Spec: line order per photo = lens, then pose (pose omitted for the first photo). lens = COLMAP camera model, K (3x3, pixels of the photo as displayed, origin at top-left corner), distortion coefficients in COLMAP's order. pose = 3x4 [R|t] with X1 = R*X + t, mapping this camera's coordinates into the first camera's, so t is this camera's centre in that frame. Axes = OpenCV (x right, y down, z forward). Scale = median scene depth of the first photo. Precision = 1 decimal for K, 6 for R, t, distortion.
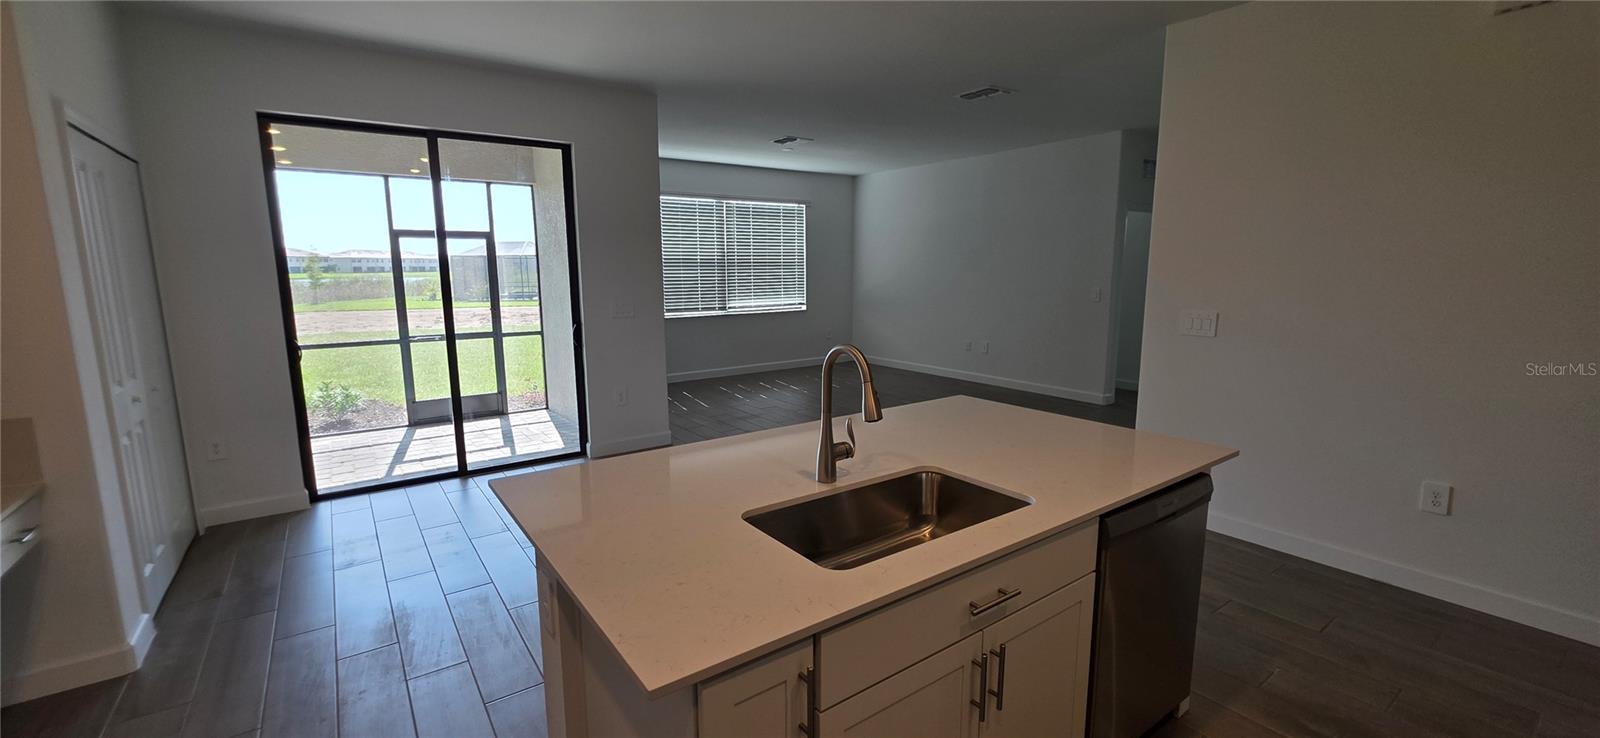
lens RADIAL K [[645.5, 0, 792.4], [0, 645.5, 369.7], [0, 0, 1]] dist [0.001618, -0.000337]
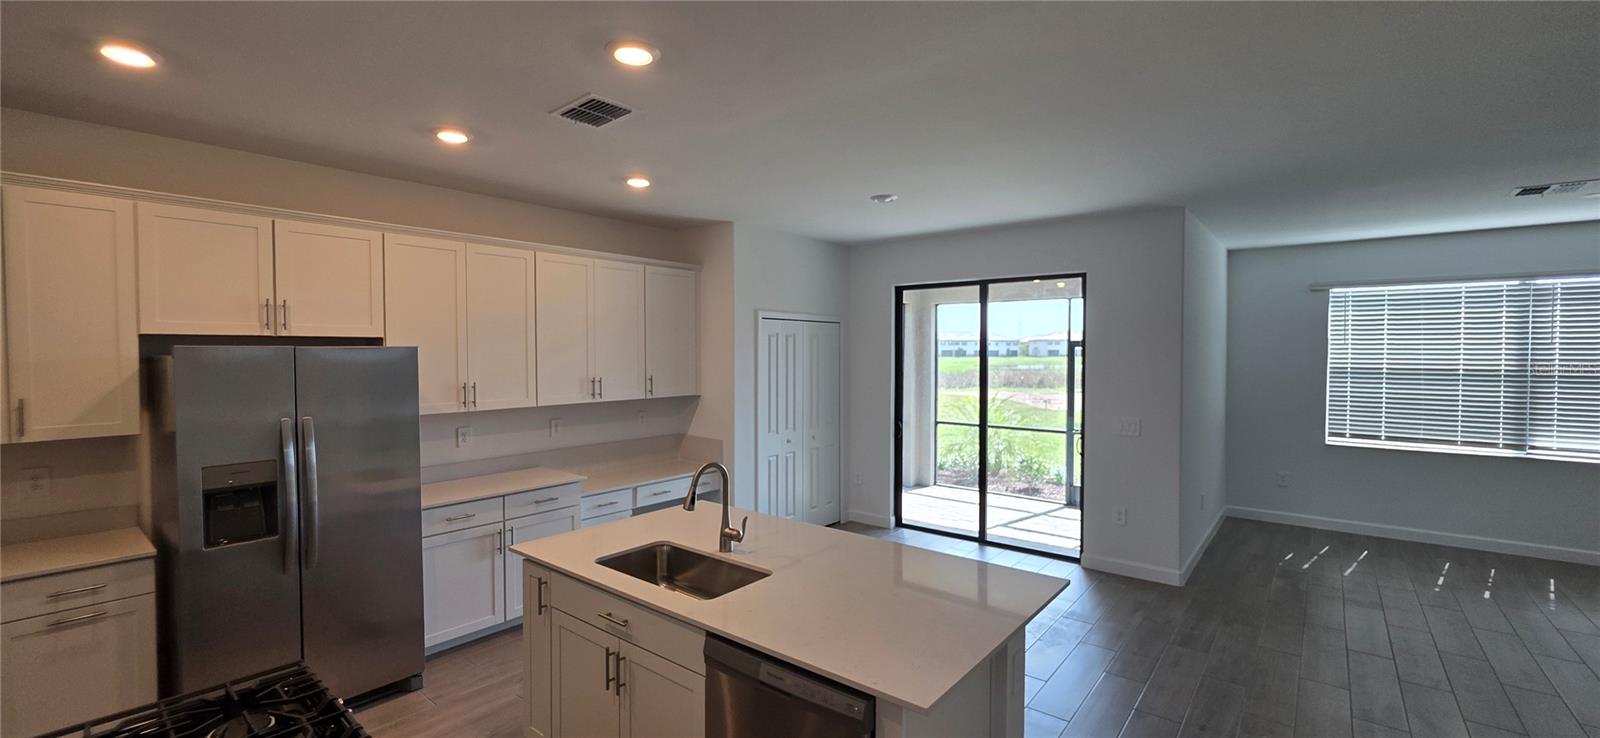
lens RADIAL K [[645.5, 0, 792.4], [0, 645.5, 369.7], [0, 0, 1]] dist [0.001618, -0.000337]
pose [[0.258582, 0.033313, -0.965415, 0.322587], [-0.155854, 0.987750, -0.007661, -0.054519], [0.953334, 0.152444, 0.260606, 0.144083]]
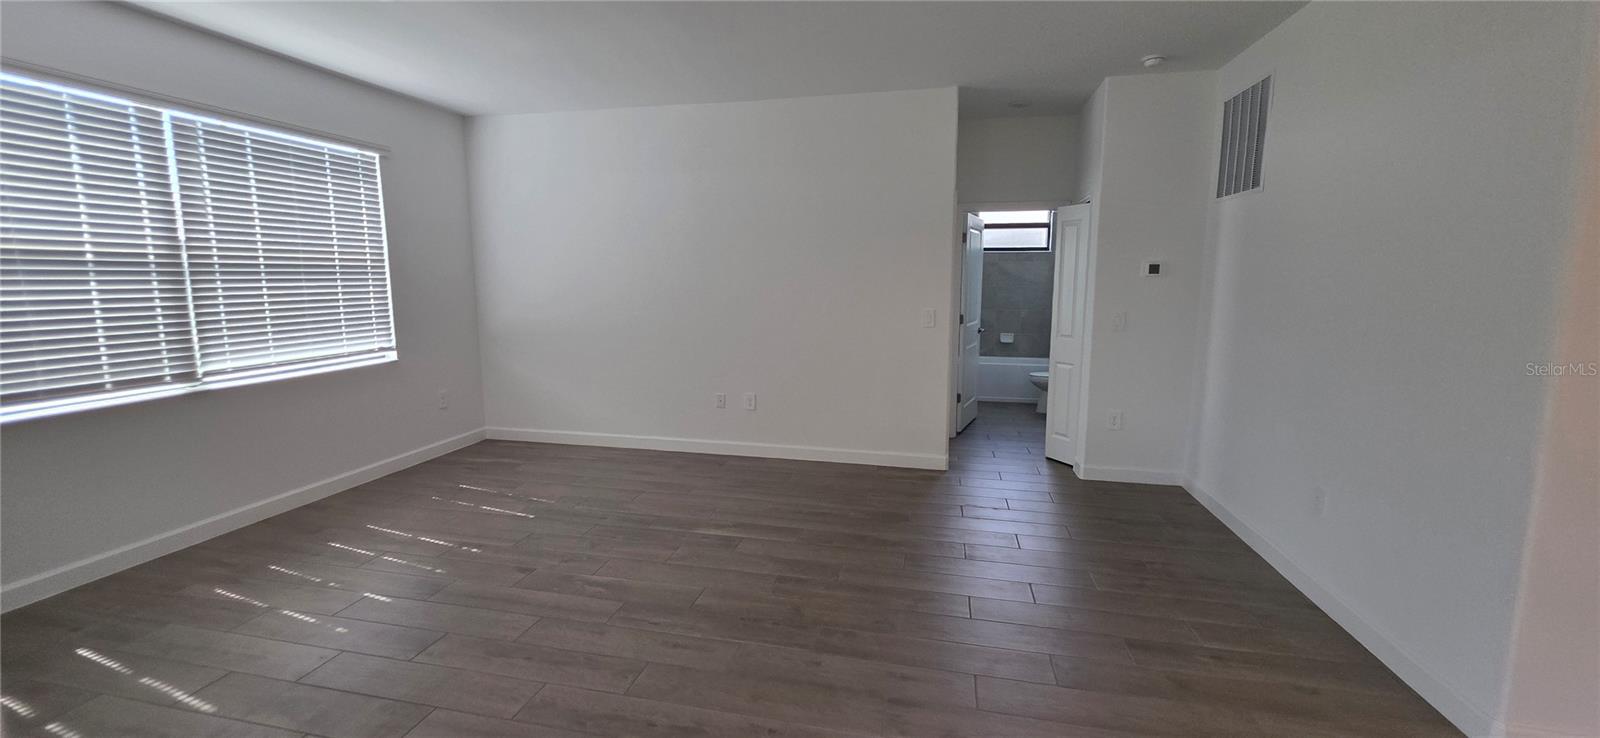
lens RADIAL K [[645.5, 0, 792.4], [0, 645.5, 369.7], [0, 0, 1]] dist [0.001618, -0.000337]
pose [[0.744855, -0.087158, 0.661509, -0.093168], [0.098160, 0.994958, 0.020564, -0.070999], [-0.659966, 0.049617, 0.749655, 0.447841]]
